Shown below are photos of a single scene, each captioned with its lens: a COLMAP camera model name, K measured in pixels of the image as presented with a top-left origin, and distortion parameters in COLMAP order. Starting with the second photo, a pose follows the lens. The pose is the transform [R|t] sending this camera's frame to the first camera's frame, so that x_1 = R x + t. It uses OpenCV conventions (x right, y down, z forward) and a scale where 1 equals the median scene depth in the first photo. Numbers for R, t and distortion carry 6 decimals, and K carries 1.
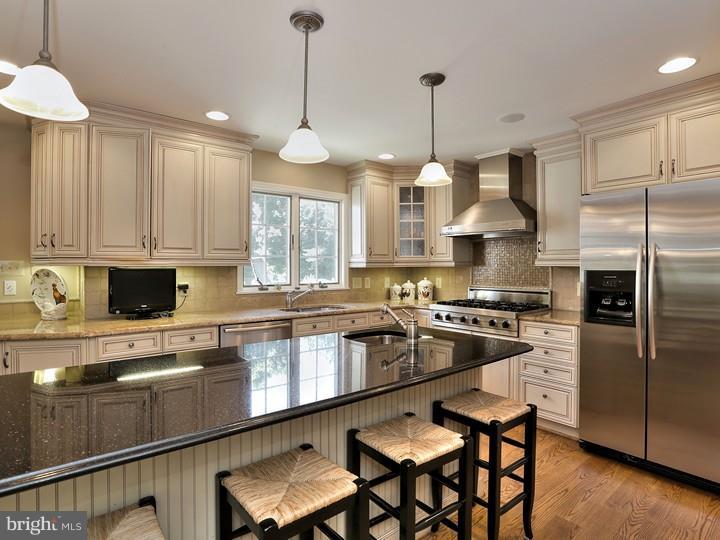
lens RADIAL K [[388.3, 0, 358.1], [0, 388.3, 266.8], [0, 0, 1]] dist [-0.028518, 0.000403]
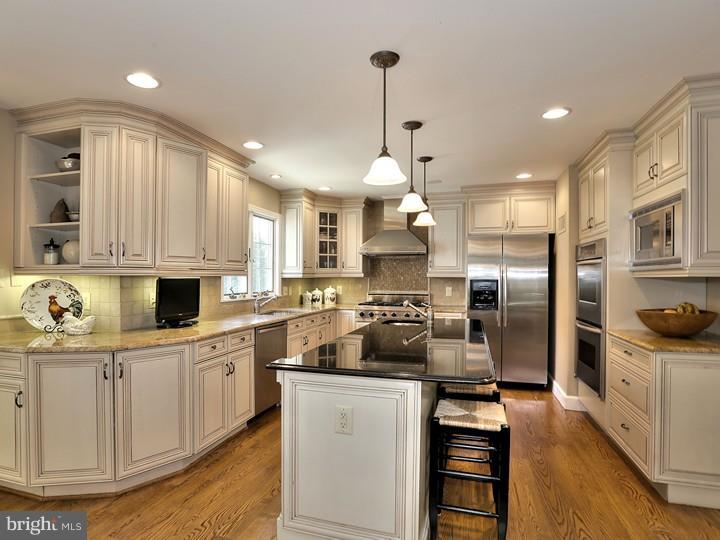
lens RADIAL K [[398.7, 0, 348.7], [0, 398.7, 274.0], [0, 0, 1]] dist [-0.023759, 0.001836]
pose [[0.827210, 0.006403, 0.561857, -0.571791], [-0.002372, 0.999966, -0.007903, 0.000193], [-0.561888, 0.005204, 0.827197, -0.102751]]
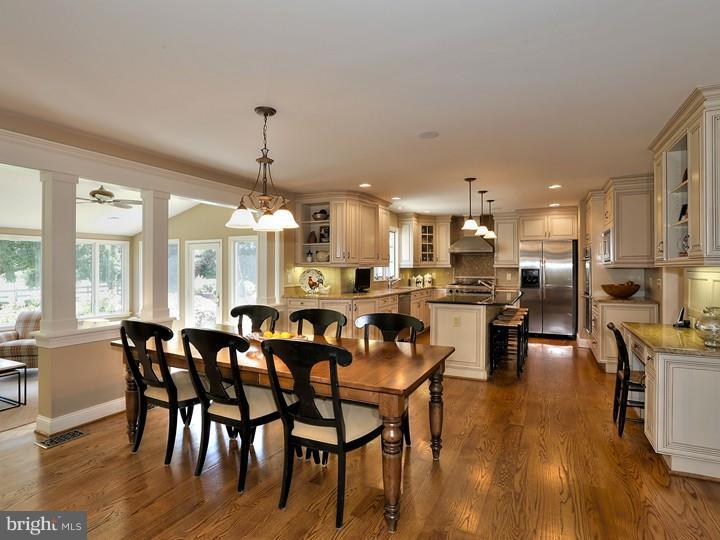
lens RADIAL K [[388.3, 0, 358.1], [0, 388.3, 266.8], [0, 0, 1]] dist [-0.028518, 0.000403]
pose [[0.905993, 0.000560, 0.423292, -1.076671], [-0.000875, 0.999999, 0.000549, -0.003941], [-0.423291, -0.000868, 0.905993, -0.652064]]
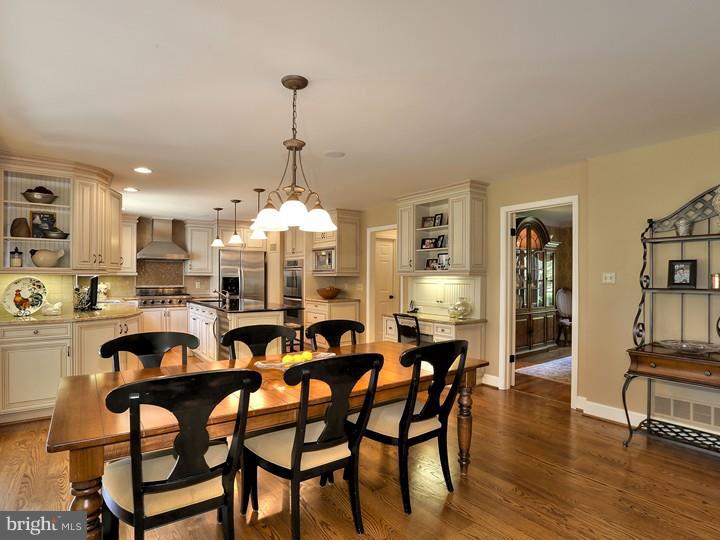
lens RADIAL K [[398.7, 0, 348.7], [0, 398.7, 274.0], [0, 0, 1]] dist [-0.023759, 0.001836]
pose [[0.077448, 0.005021, 0.996984, -1.489325], [-0.004138, 0.999980, -0.004715, -0.002078], [-0.996988, -0.003761, 0.077467, -0.091231]]
